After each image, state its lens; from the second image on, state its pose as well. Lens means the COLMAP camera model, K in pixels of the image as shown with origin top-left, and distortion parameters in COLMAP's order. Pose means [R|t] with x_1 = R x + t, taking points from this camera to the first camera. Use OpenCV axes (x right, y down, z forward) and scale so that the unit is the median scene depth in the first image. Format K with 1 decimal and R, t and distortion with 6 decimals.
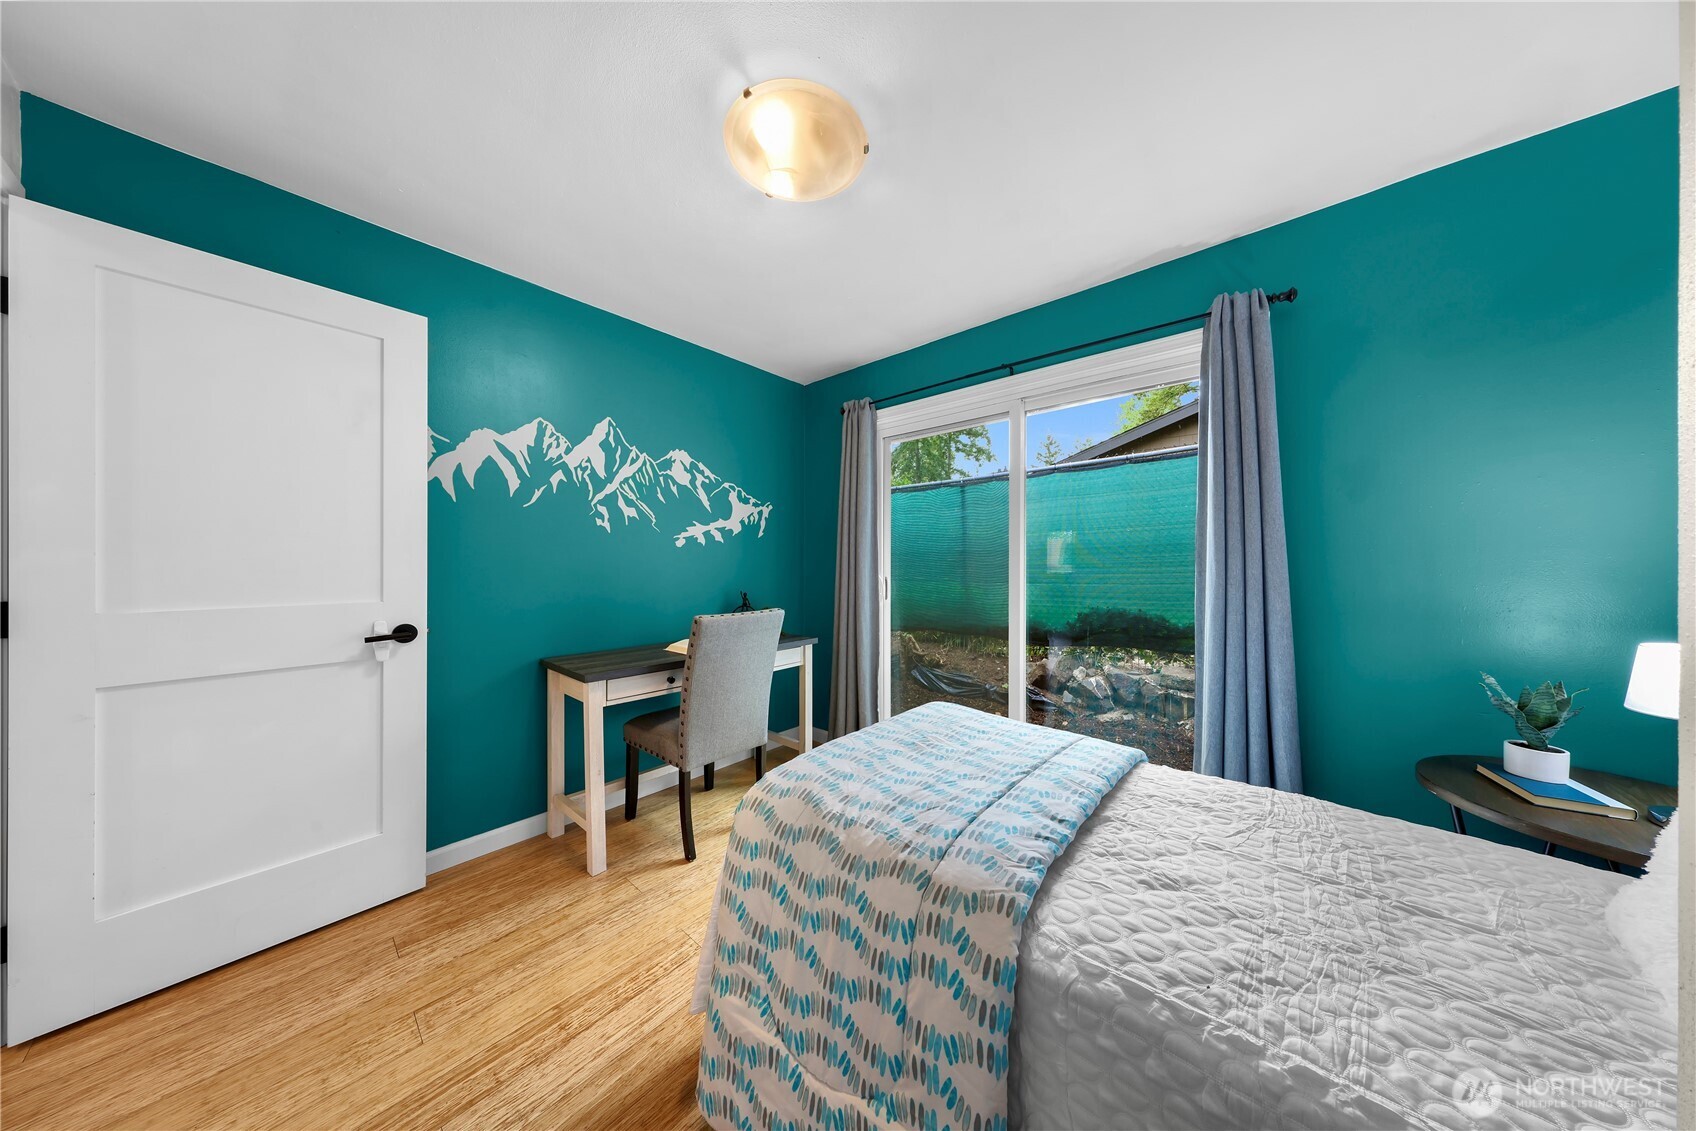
lens RADIAL K [[492.3, 0, 848.0], [0, 492.3, 565.5], [0, 0, 1]] dist [0.001053, 0.000024]
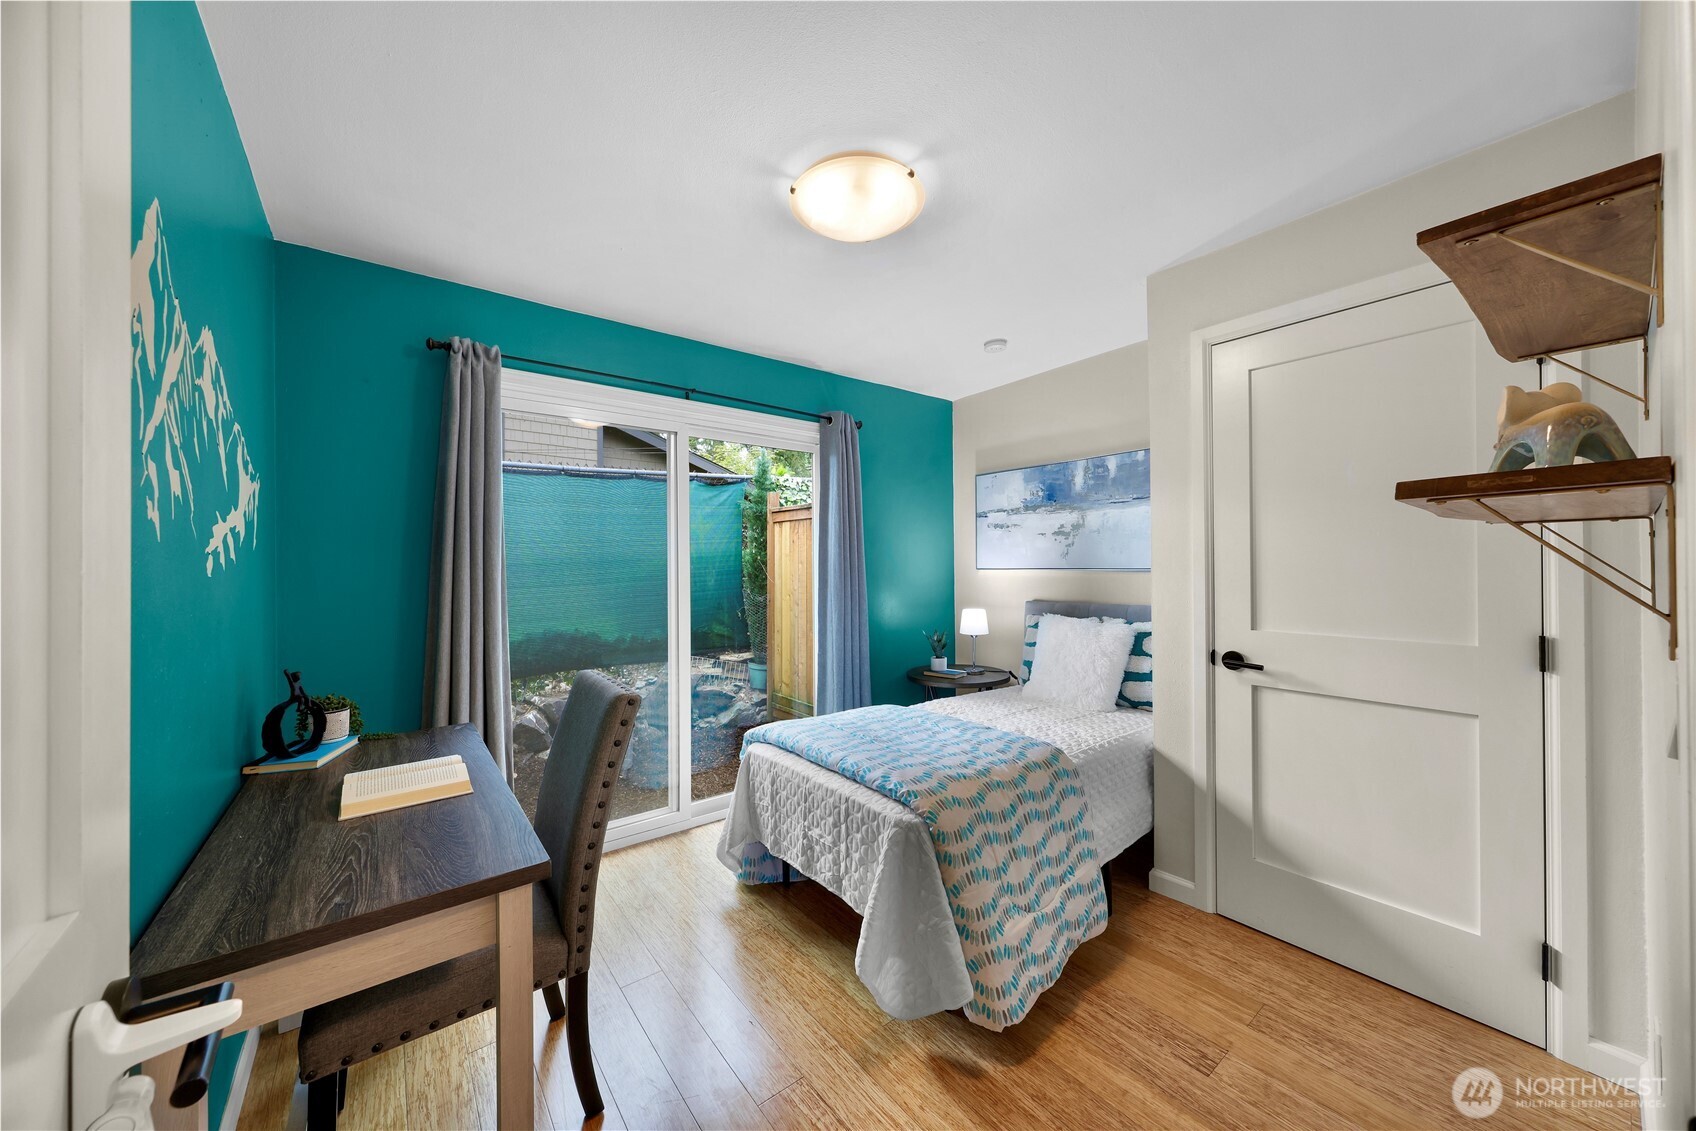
lens RADIAL K [[596.2, 0, 848.0], [0, 596.2, 565.5], [0, 0, 1]] dist [-0.000582, -0.000048]
pose [[0.188701, -0.002429, 0.982032, -1.338543], [0.017681, 0.999843, -0.000925, -0.070436], [-0.981875, 0.017538, 0.188714, 0.781022]]
